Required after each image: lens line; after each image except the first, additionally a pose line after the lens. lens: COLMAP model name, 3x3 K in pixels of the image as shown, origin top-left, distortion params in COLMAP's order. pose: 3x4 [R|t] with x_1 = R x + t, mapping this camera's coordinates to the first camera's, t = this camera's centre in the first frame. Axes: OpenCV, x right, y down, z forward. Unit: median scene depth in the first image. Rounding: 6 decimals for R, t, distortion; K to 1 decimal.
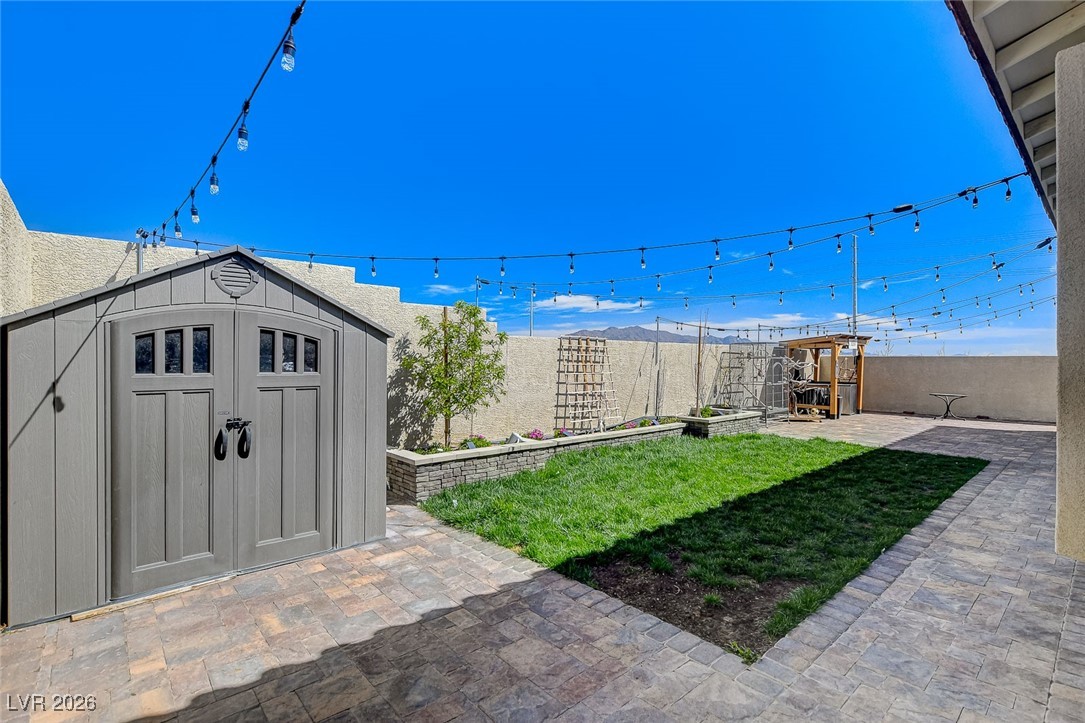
lens RADIAL K [[512.2, 0, 542.5], [0, 512.2, 361.5], [0, 0, 1]] dist [-0.030562, 0.000255]
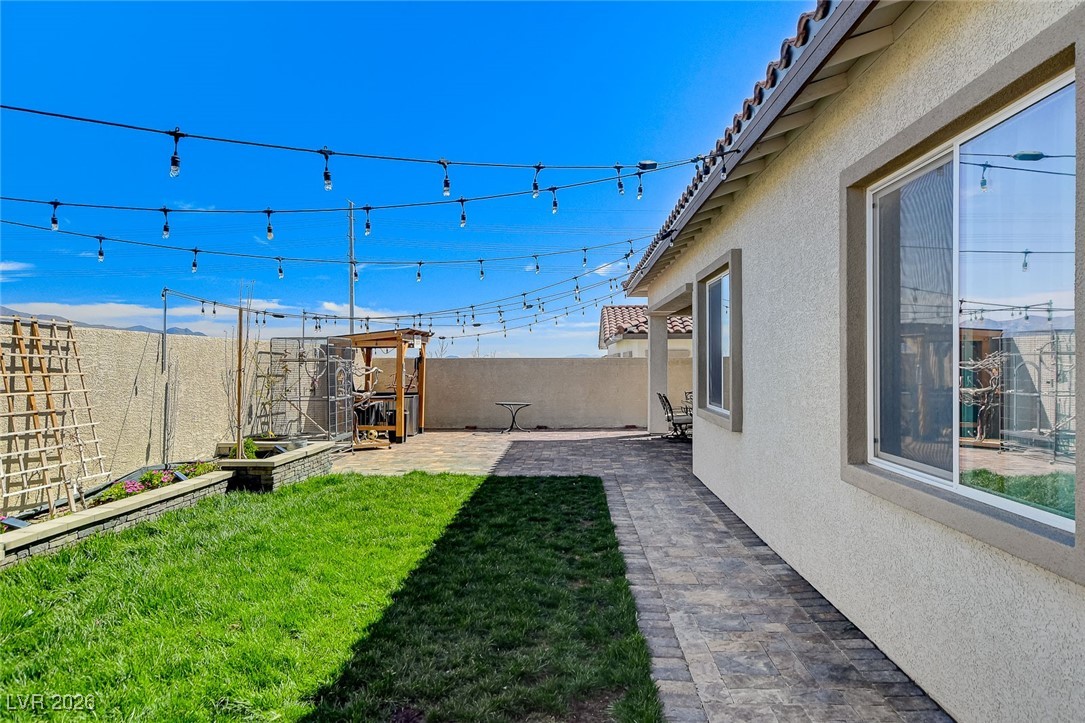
lens RADIAL K [[740.4, 0, 542.5], [0, 740.4, 361.5], [0, 0, 1]] dist [0.006202, 0.006329]
pose [[0.686223, -0.004278, 0.727379, -0.098254], [0.009133, 0.999955, -0.002735, -0.000666], [-0.727334, 0.008520, 0.686231, 0.148565]]
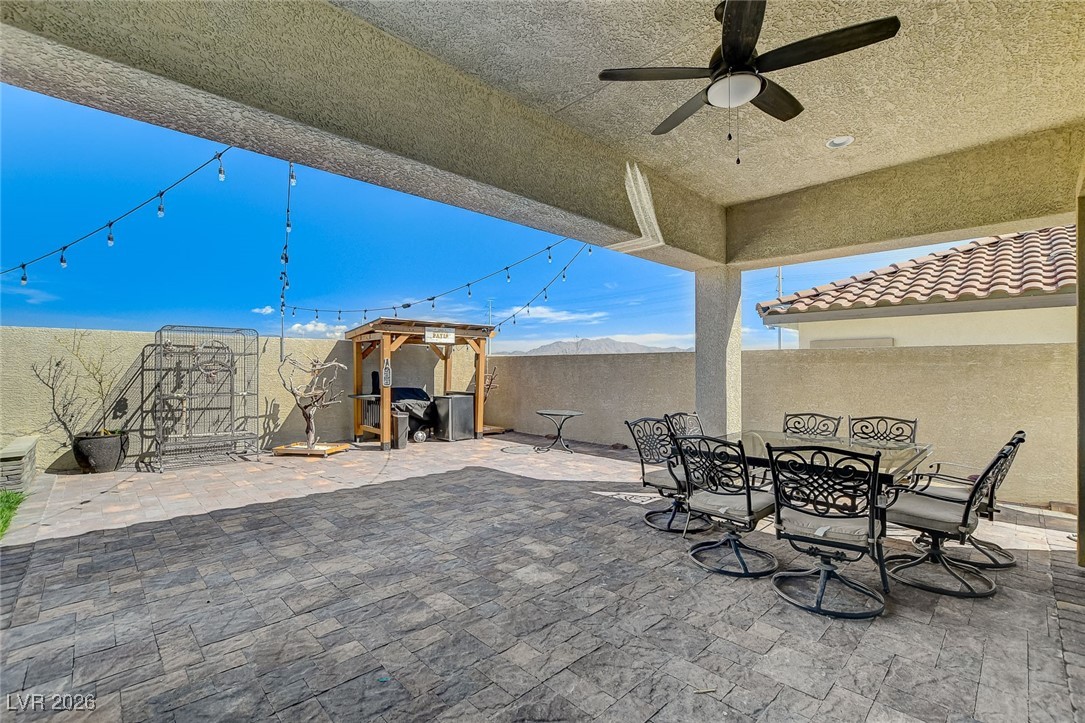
lens RADIAL K [[480.6, 0, 555.2], [0, 480.6, 365.7], [0, 0, 1]] dist [-0.021641, -0.000024]
pose [[0.998324, 0.000214, 0.057865, 1.070231], [0.000382, 0.999947, -0.010290, 0.017146], [-0.057864, 0.010295, 0.998271, 0.523635]]
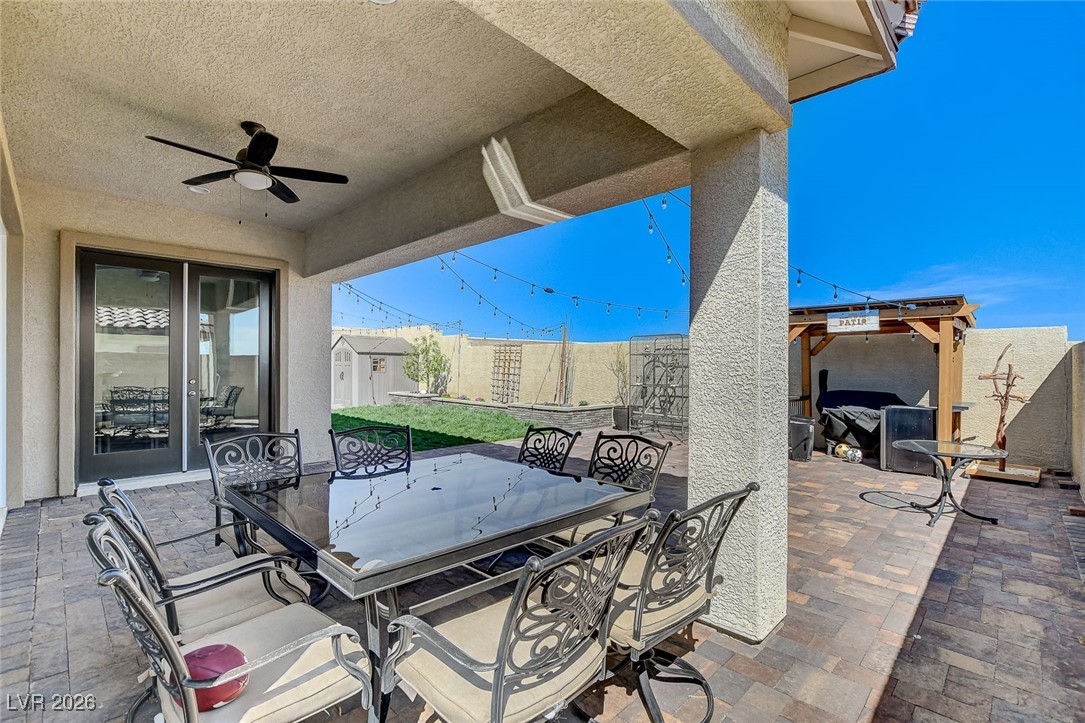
lens RADIAL K [[487.2, 0, 527.8], [0, 487.2, 353.5], [0, 0, 1]] dist [-0.022074, 0.000102]
pose [[0.053068, -0.027403, -0.998215, 1.567722], [-0.012654, 0.999525, -0.028112, 0.020362], [0.998511, 0.014123, 0.052696, 0.960592]]
